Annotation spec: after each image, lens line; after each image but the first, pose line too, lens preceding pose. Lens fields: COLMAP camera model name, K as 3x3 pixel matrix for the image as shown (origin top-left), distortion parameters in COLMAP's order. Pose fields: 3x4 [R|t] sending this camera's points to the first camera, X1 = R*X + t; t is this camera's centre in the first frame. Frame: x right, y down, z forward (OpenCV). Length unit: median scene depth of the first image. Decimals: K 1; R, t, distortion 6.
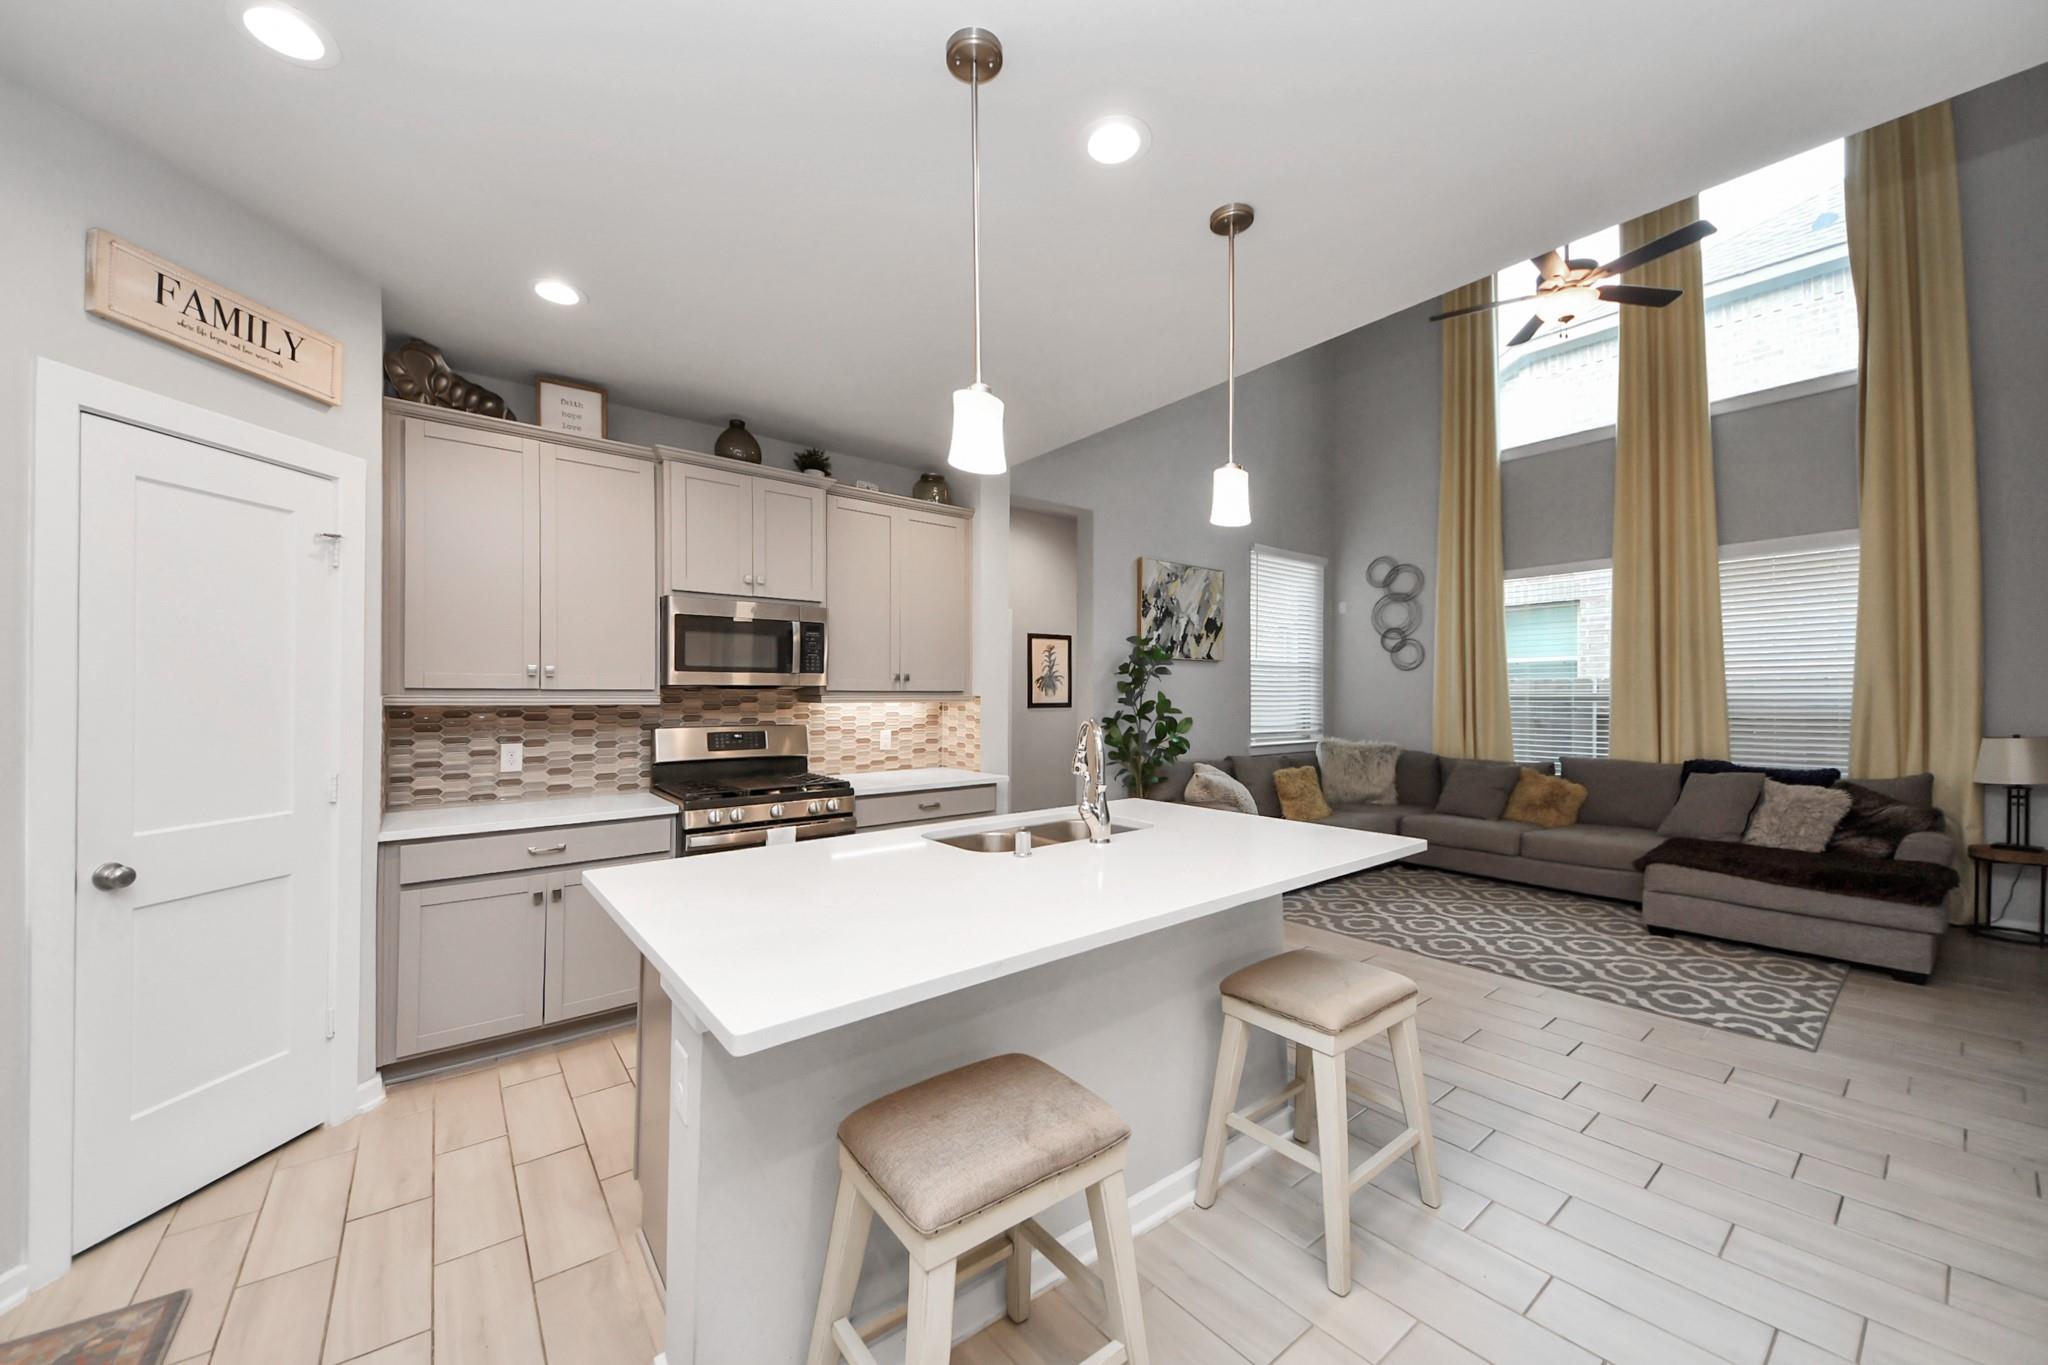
lens RADIAL K [[734.7, 0, 1009.8], [0, 734.7, 684.5], [0, 0, 1]] dist [-0.013330, -0.001893]
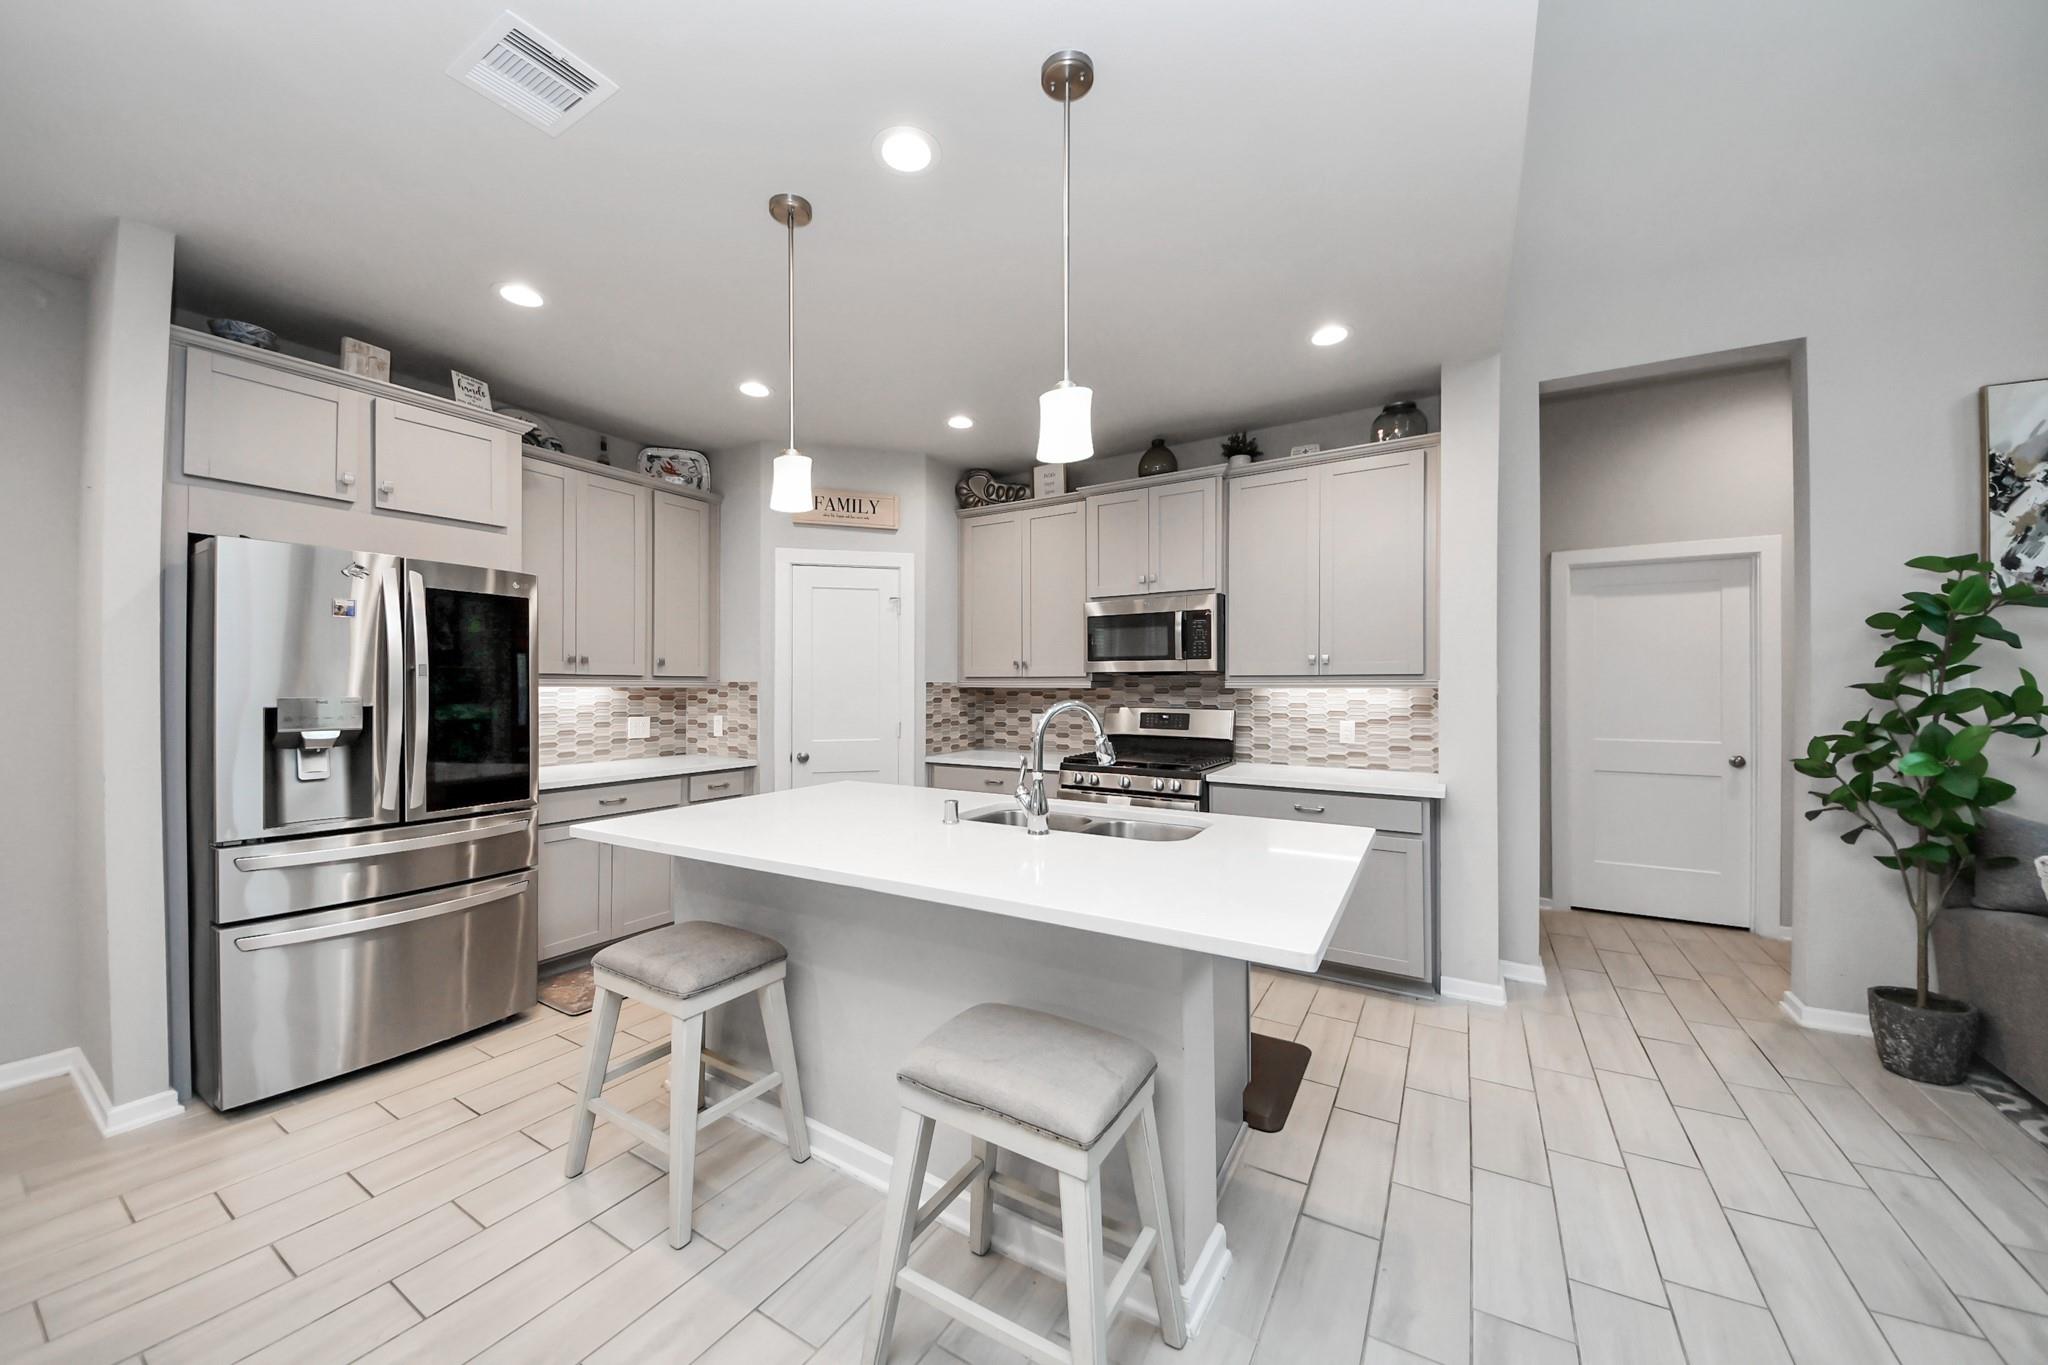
lens RADIAL K [[734.7, 0, 1013.2], [0, 734.7, 687.8], [0, 0, 1]] dist [-0.013330, -0.001893]
pose [[0.333335, 0.005746, -0.942791, 0.550408], [0.014845, 0.999825, 0.011343, 0.007943], [0.942692, -0.017777, 0.333192, 0.355390]]
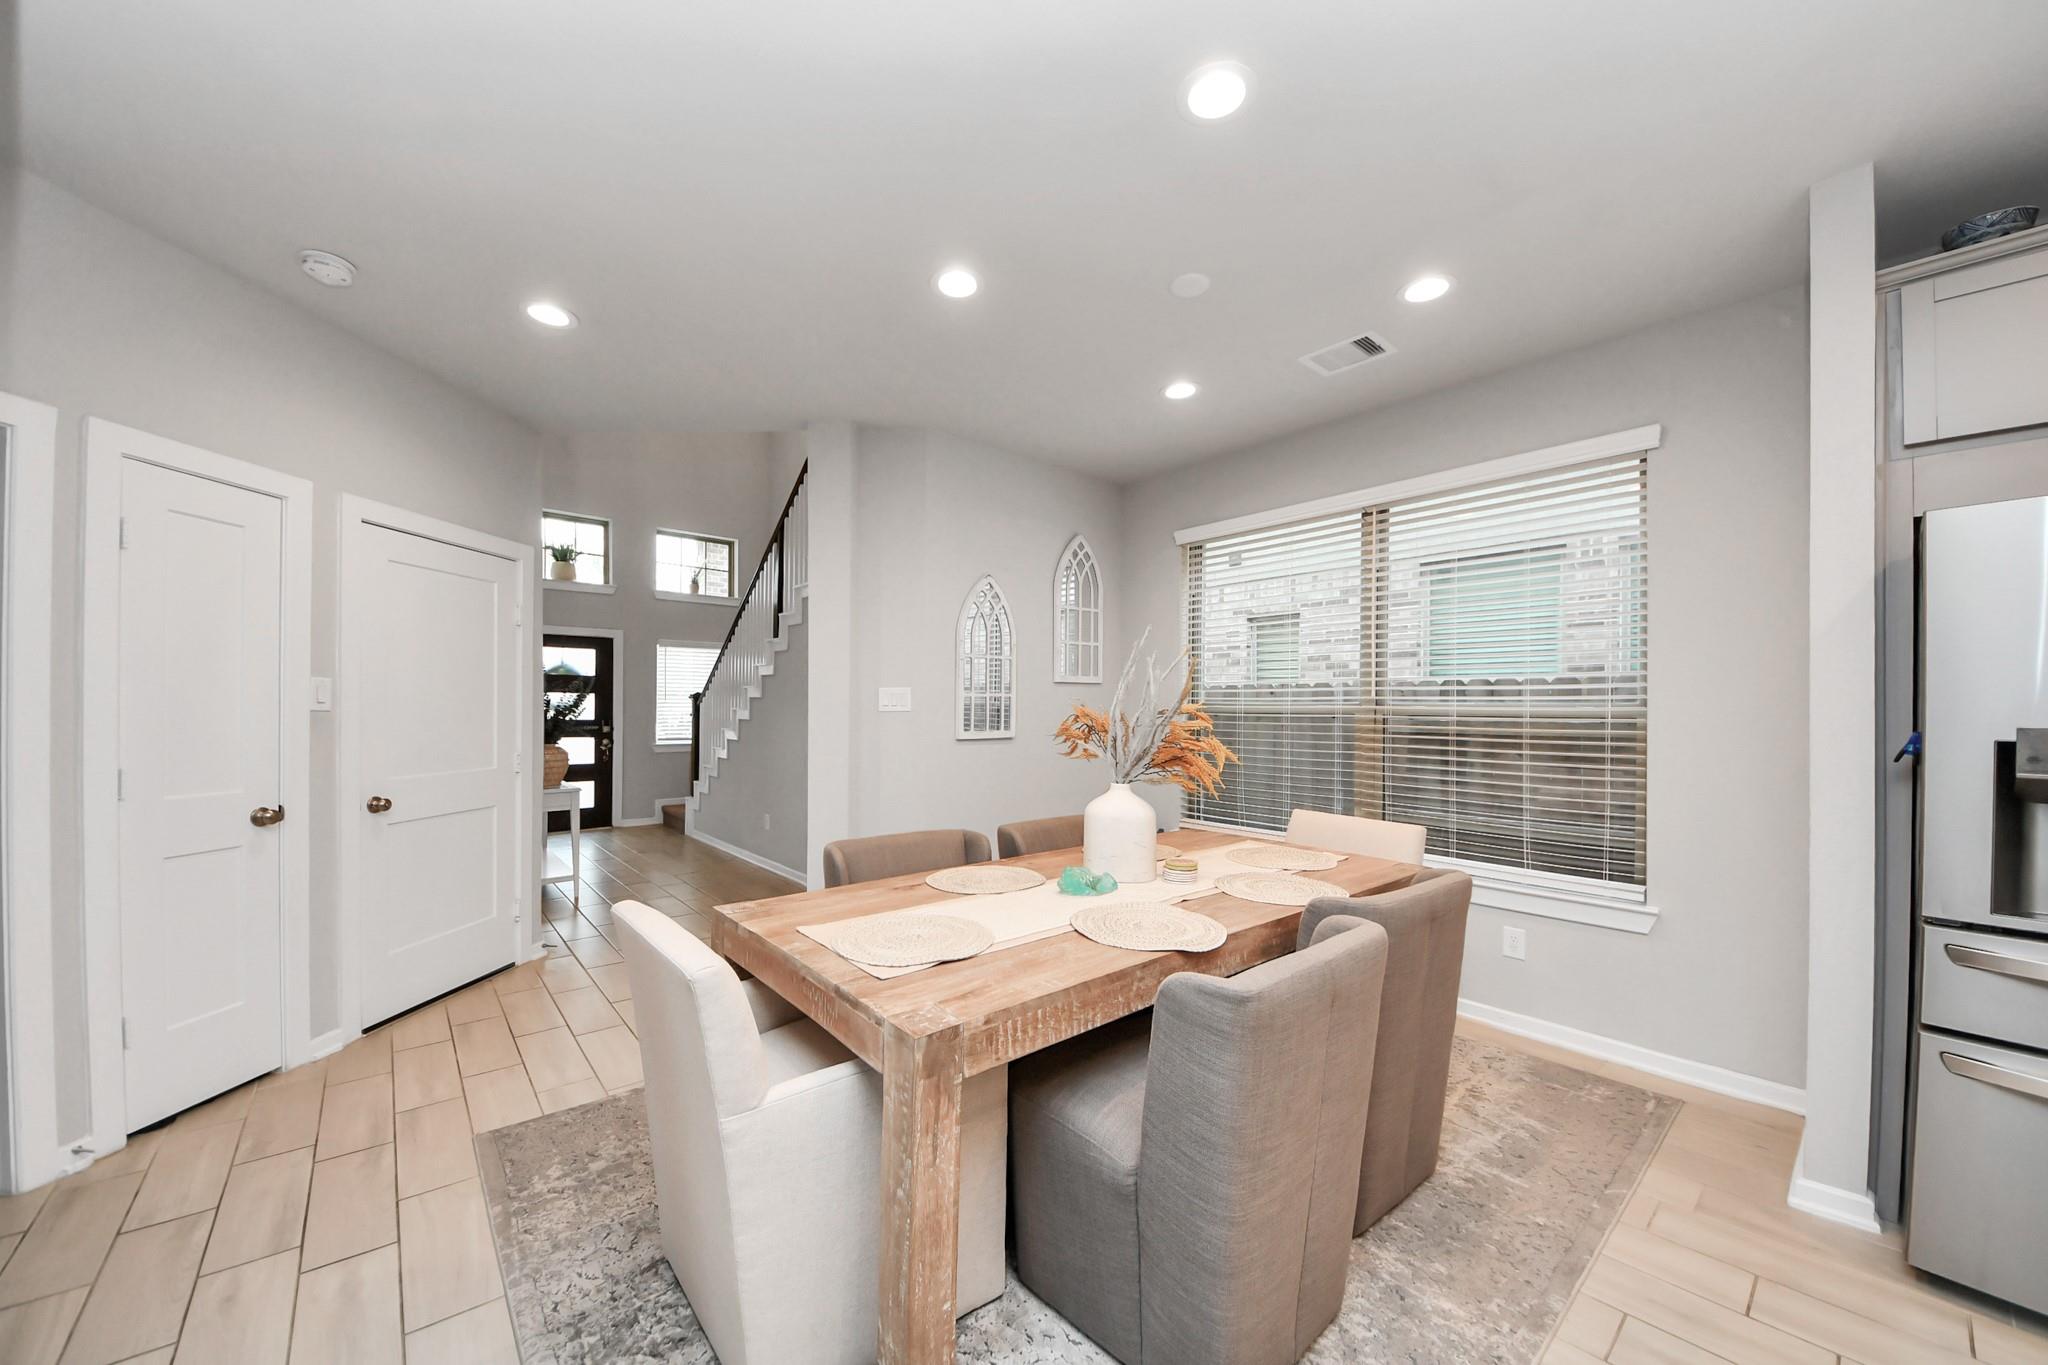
lens RADIAL K [[734.7, 0, 1031.4], [0, 734.7, 695.0], [0, 0, 1]] dist [-0.013330, -0.001893]
pose [[-0.999702, -0.005394, -0.023810, 0.366847], [-0.004933, 0.999800, -0.019361, 0.006376], [0.023909, -0.019238, -0.999529, 0.368154]]
